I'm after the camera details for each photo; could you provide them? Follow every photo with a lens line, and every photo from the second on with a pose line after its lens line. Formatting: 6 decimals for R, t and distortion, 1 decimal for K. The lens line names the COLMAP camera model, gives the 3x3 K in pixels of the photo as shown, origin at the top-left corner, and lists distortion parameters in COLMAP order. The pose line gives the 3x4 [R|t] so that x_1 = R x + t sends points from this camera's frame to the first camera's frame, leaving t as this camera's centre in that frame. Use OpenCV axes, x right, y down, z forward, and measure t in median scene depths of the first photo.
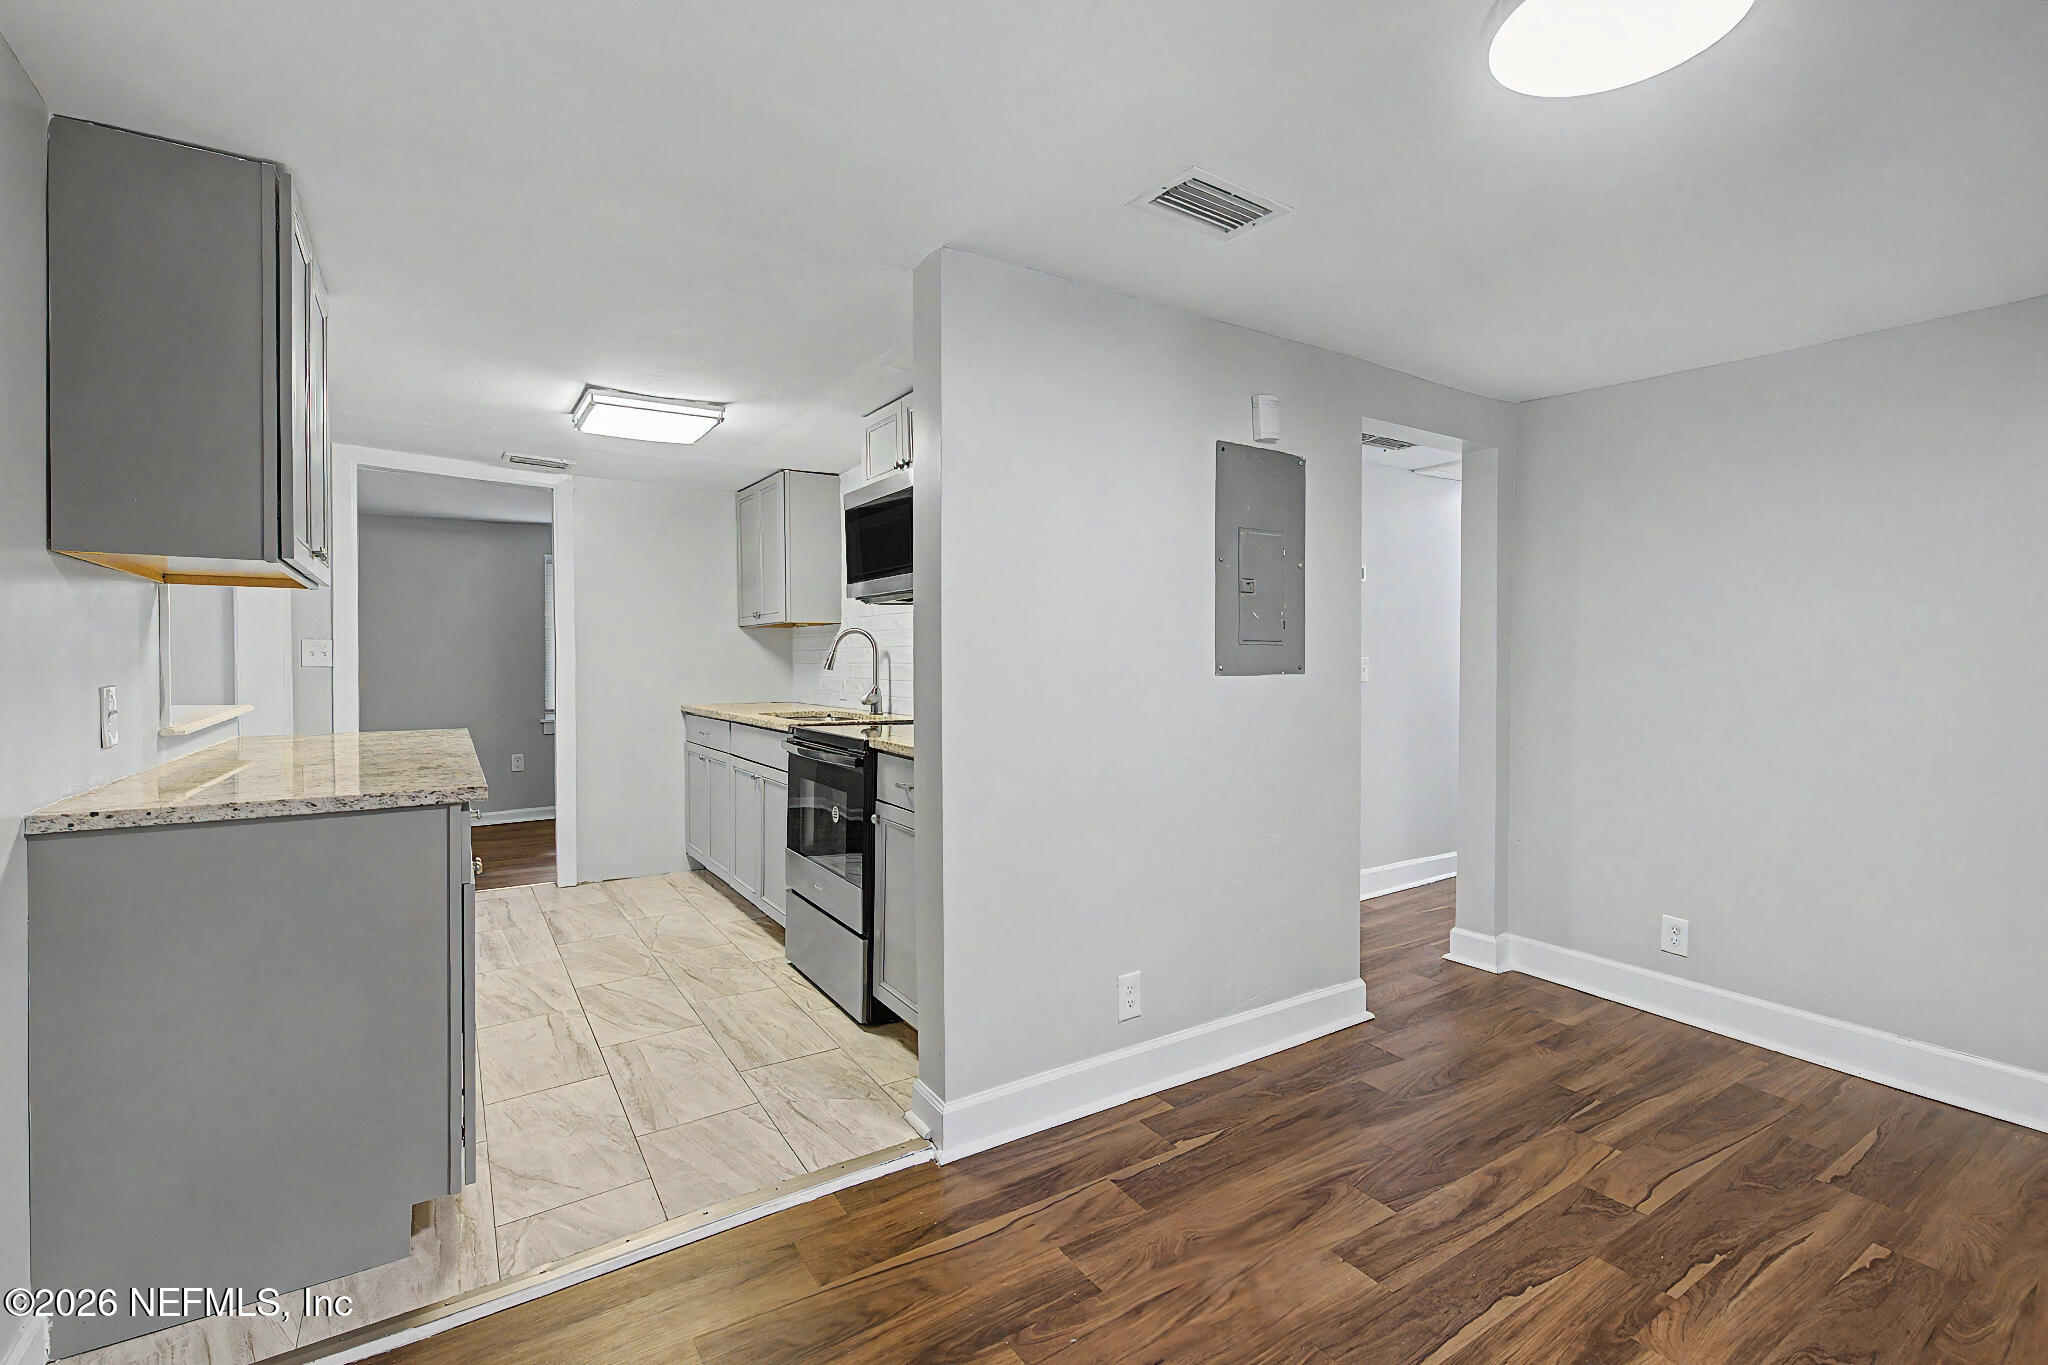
lens RADIAL K [[910.0, 0, 1043.4], [0, 910.0, 662.3], [0, 0, 1]] dist [-0.002062, -0.000164]
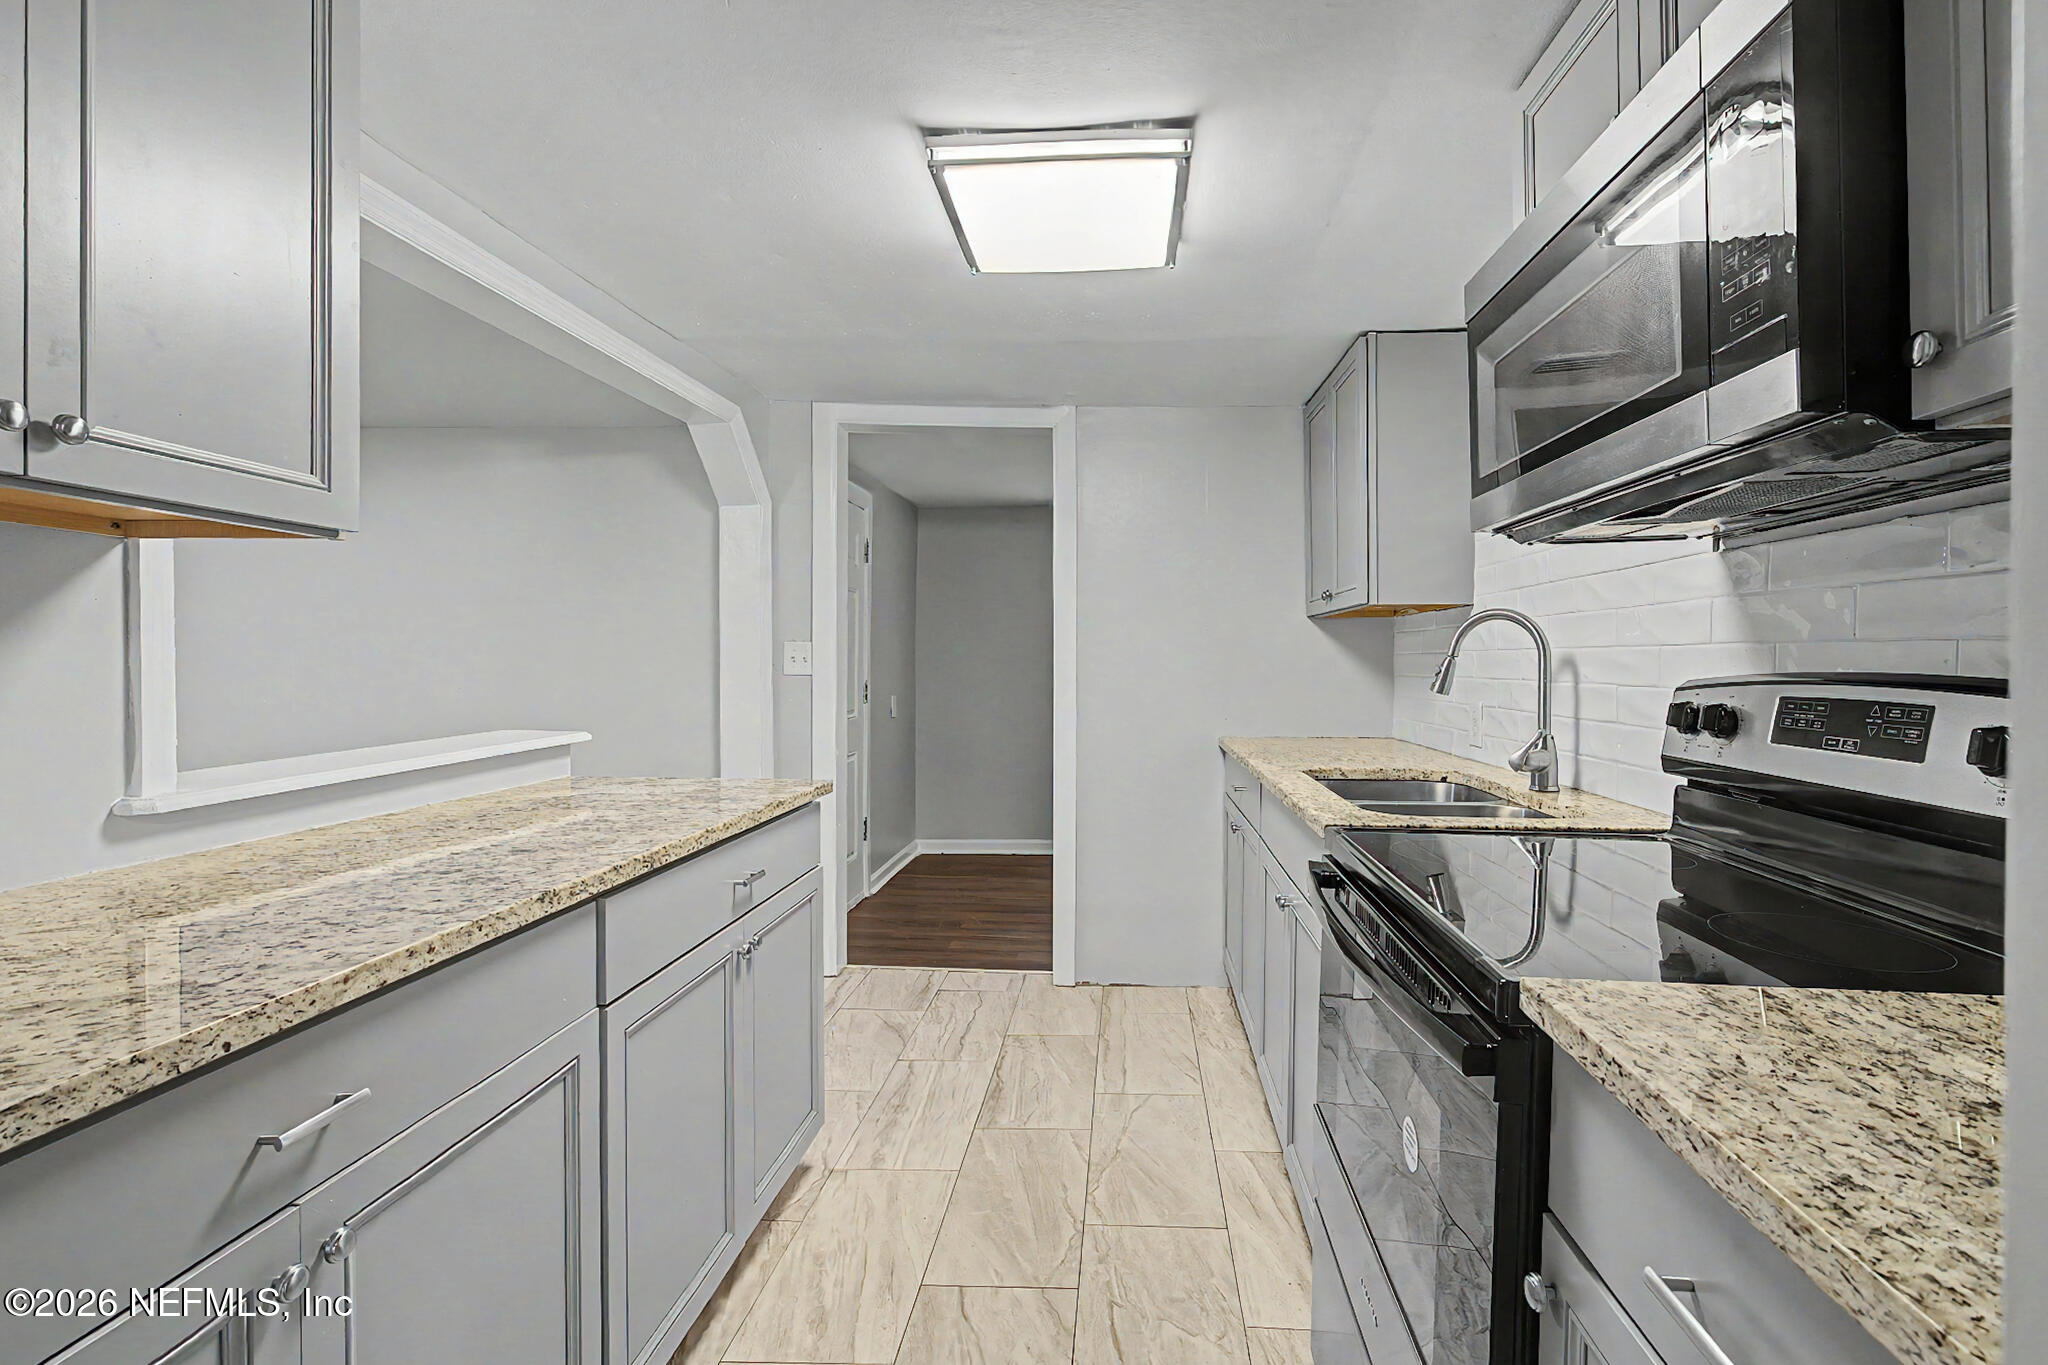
lens RADIAL K [[1023.6, 0, 1028.7], [0, 1023.6, 684.9], [0, 0, 1]] dist [-0.003672, -0.000375]
pose [[0.798276, 0.015596, -0.602090, -0.075388], [-0.003957, 0.999779, 0.020651, -0.007037], [0.602279, -0.014103, 0.798161, 0.399152]]
